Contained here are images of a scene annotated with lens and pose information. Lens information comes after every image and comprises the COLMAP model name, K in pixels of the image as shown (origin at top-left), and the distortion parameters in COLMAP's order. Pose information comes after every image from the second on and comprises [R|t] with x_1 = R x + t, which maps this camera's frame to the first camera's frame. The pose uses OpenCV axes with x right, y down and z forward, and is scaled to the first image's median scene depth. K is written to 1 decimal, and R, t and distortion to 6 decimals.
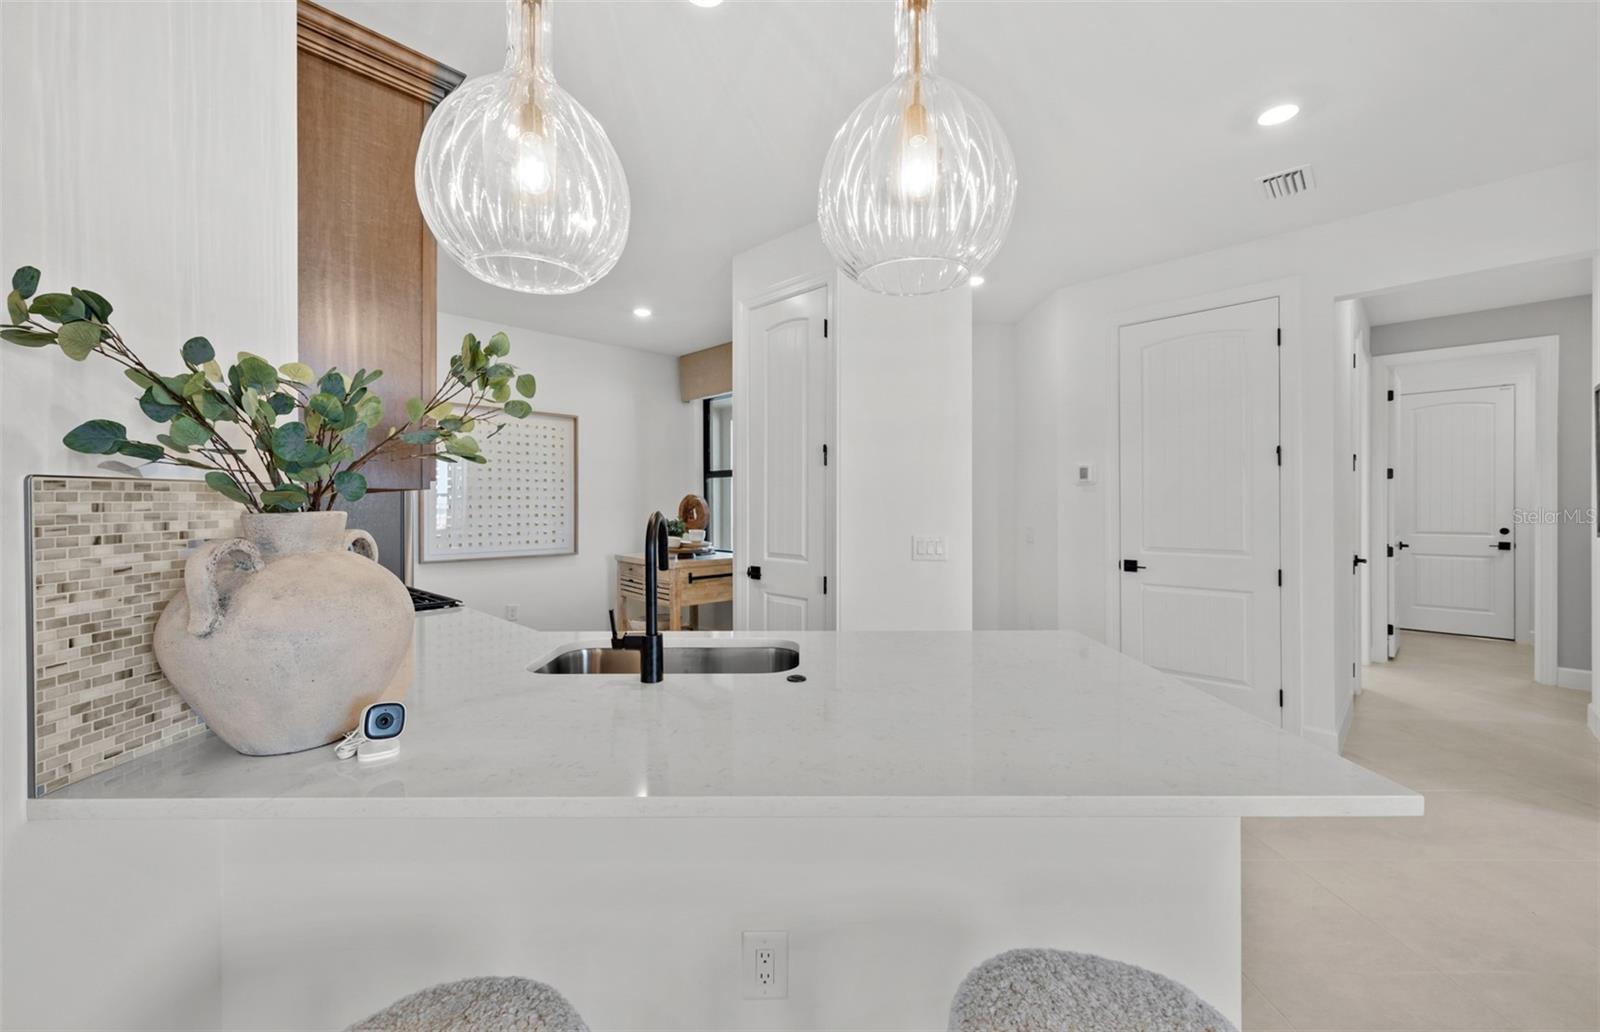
lens RADIAL K [[630.9, 0, 792.7], [0, 630.9, 505.4], [0, 0, 1]] dist [0.006492, -0.000824]
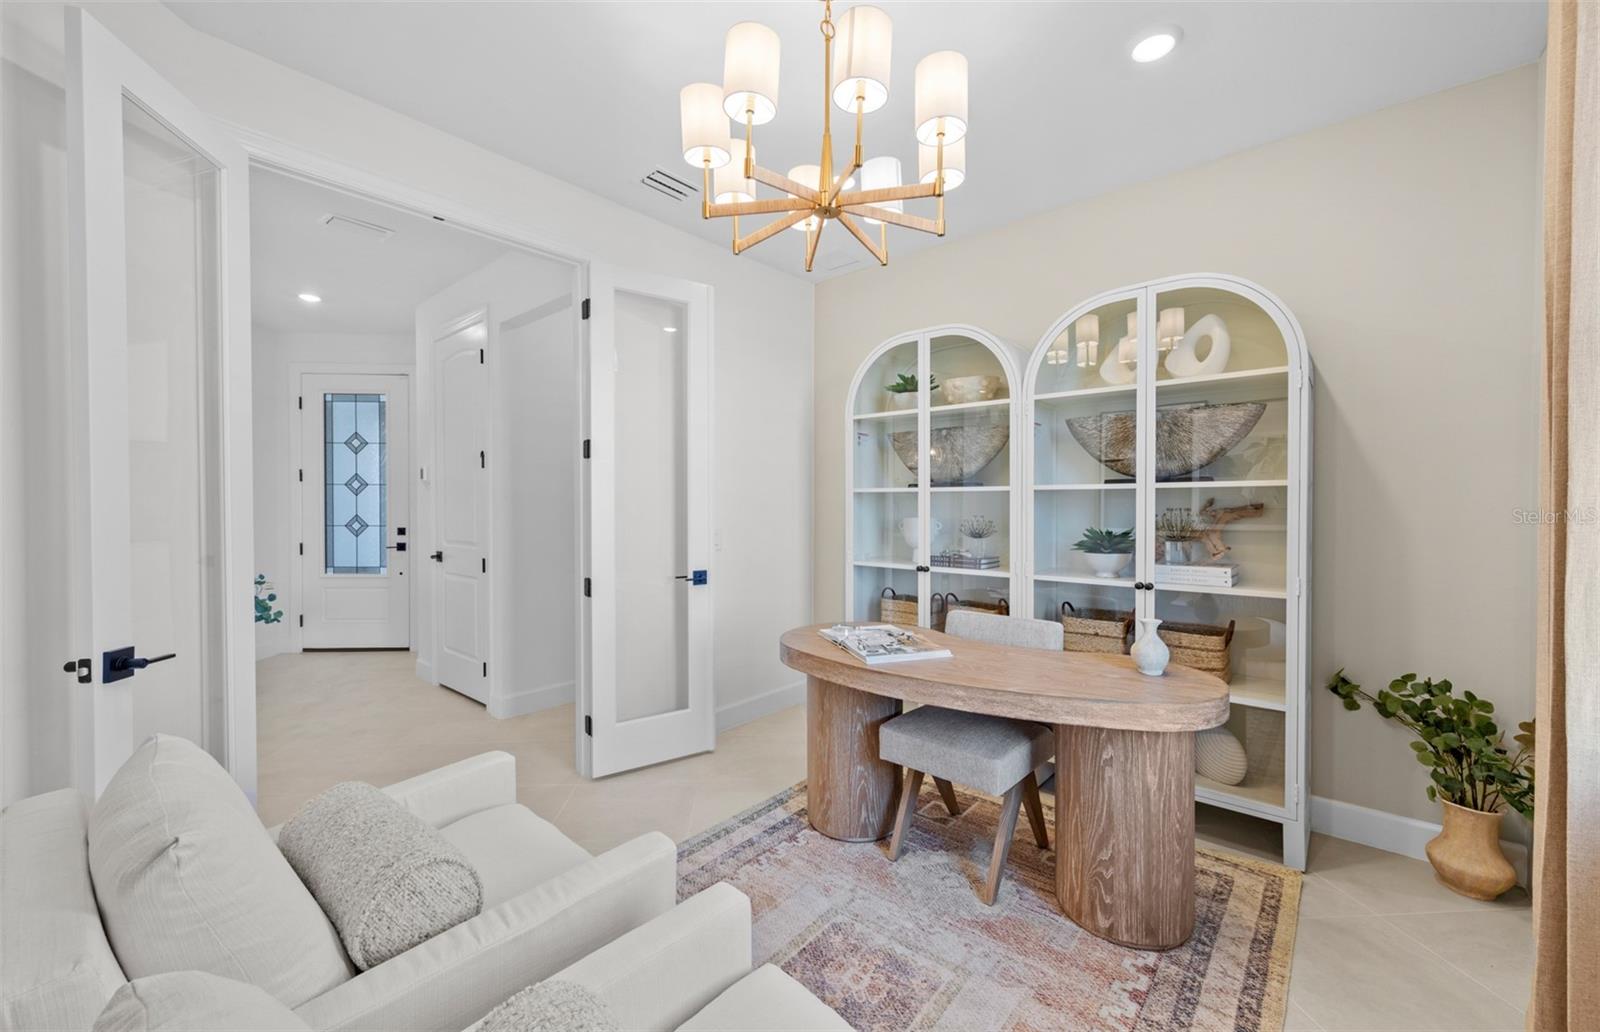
lens RADIAL K [[630.9, 0, 799.4], [0, 630.9, 508.3], [0, 0, 1]] dist [0.006492, -0.000824]
pose [[0.997977, 0.001720, 0.063551, 1.108450], [-0.002153, 0.999975, 0.006746, 0.001003], [-0.063537, -0.006869, 0.997956, -0.160415]]
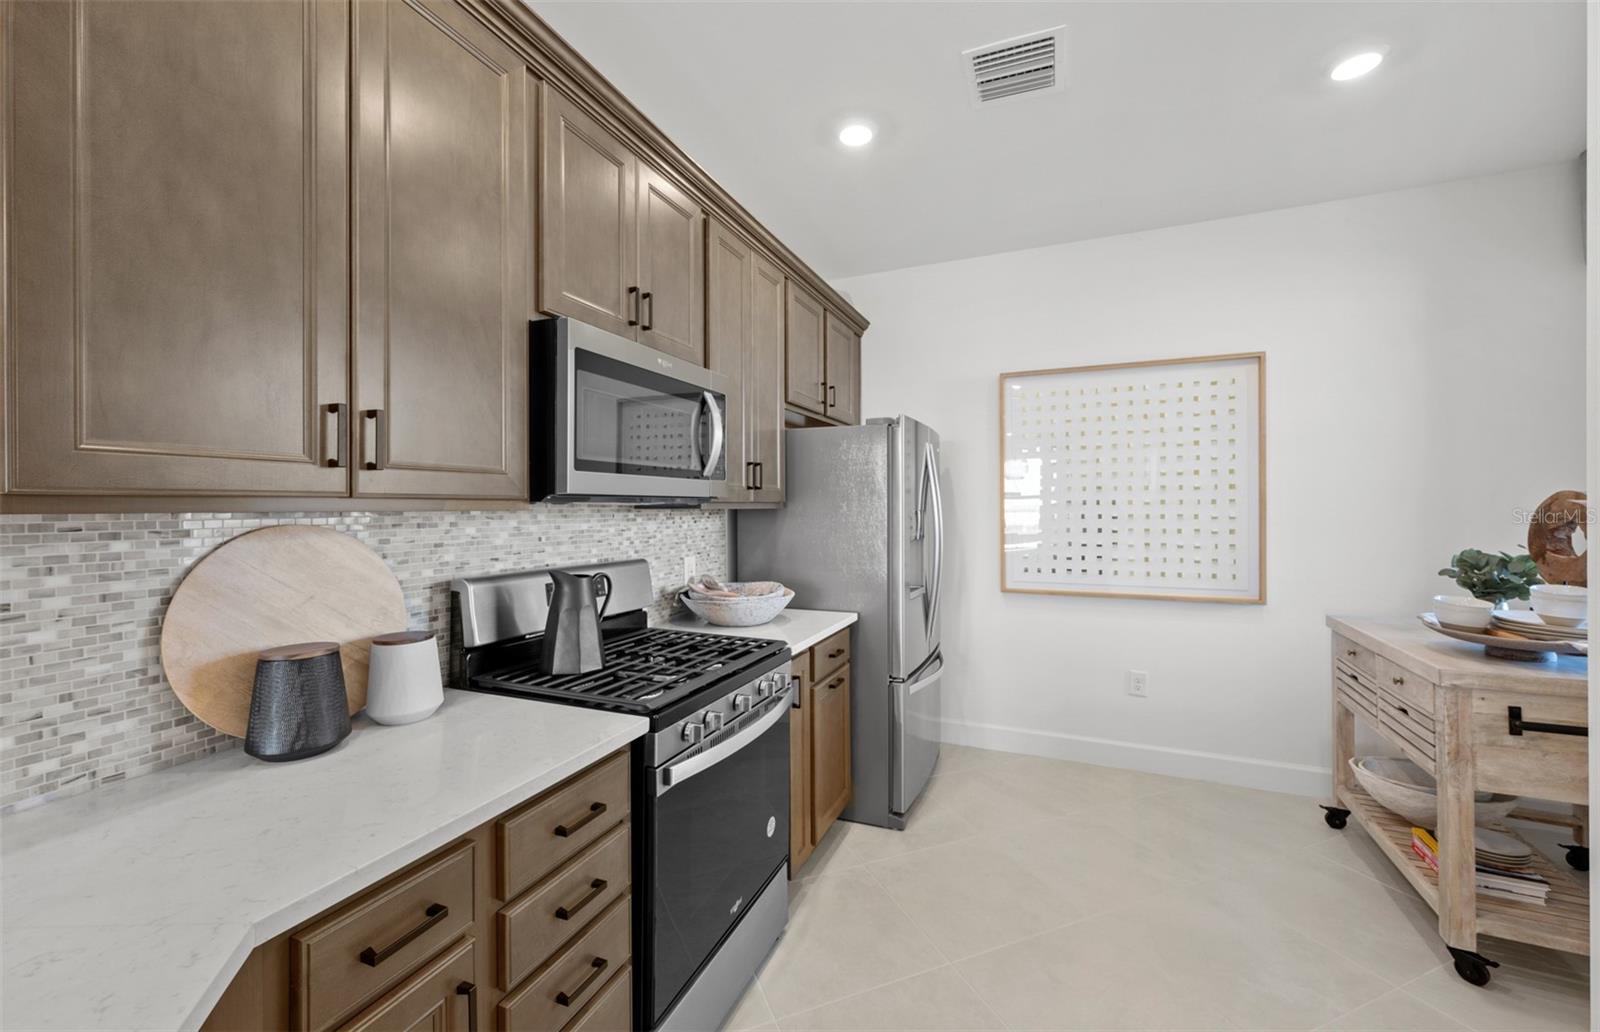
lens RADIAL K [[630.9, 0, 801.2], [0, 630.9, 506.9], [0, 0, 1]] dist [0.006492, -0.000824]
pose [[0.376198, -0.003198, -0.926534, 0.024865], [0.001726, 0.999995, -0.002751, -0.008357], [0.926538, -0.000564, 0.376201, 0.589310]]
